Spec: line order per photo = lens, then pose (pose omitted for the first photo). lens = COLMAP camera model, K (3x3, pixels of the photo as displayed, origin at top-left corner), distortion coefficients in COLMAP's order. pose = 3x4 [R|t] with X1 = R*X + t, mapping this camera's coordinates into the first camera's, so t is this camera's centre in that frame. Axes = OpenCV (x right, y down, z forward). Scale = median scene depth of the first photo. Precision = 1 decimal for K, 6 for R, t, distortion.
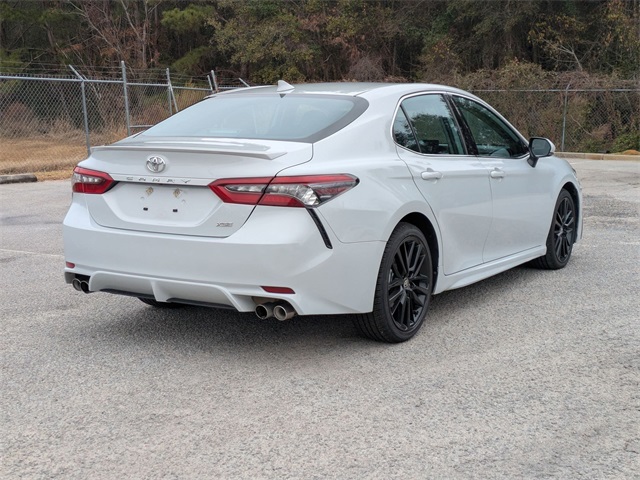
lens RADIAL K [[915.8, 0, 308.6], [0, 915.8, 228.4], [0, 0, 1]] dist [0.120238, -0.005787]
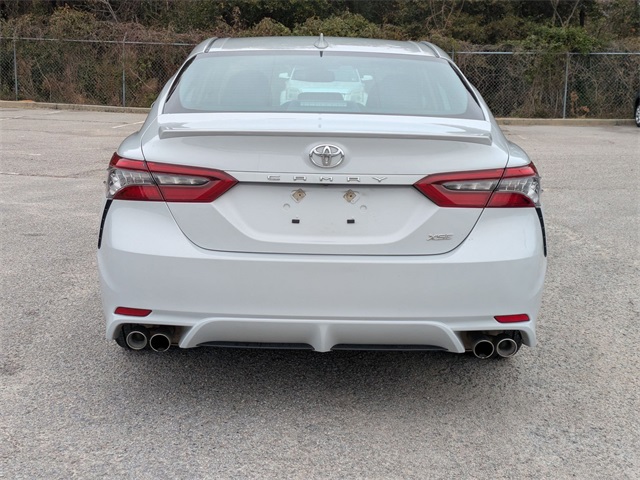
lens RADIAL K [[932.8, 0, 305.1], [0, 932.8, 240.9], [0, 0, 1]] dist [0.073698, -0.067383]
pose [[0.850833, -0.082776, 0.518876, -0.545243], [0.049674, 0.995762, 0.077400, -0.061453], [-0.523084, -0.040080, 0.851338, 0.413907]]
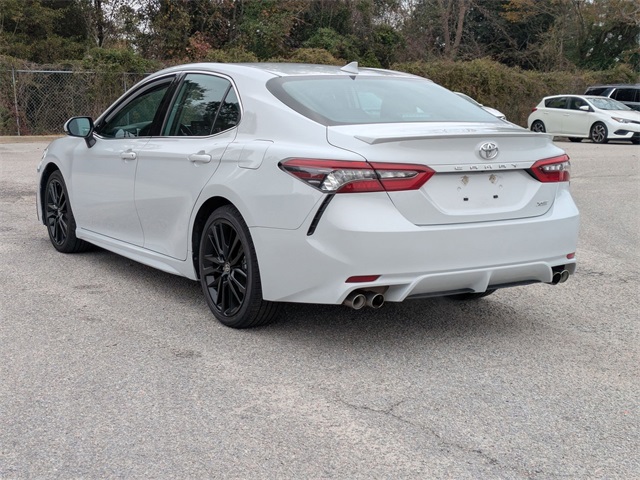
lens RADIAL K [[932.8, 0, 305.1], [0, 932.8, 240.9], [0, 0, 1]] dist [0.073698, -0.067383]
pose [[0.454026, -0.136443, 0.880479, -1.133693], [0.102213, 0.989657, 0.100655, -0.094770], [-0.885106, 0.044296, 0.463277, 0.718224]]
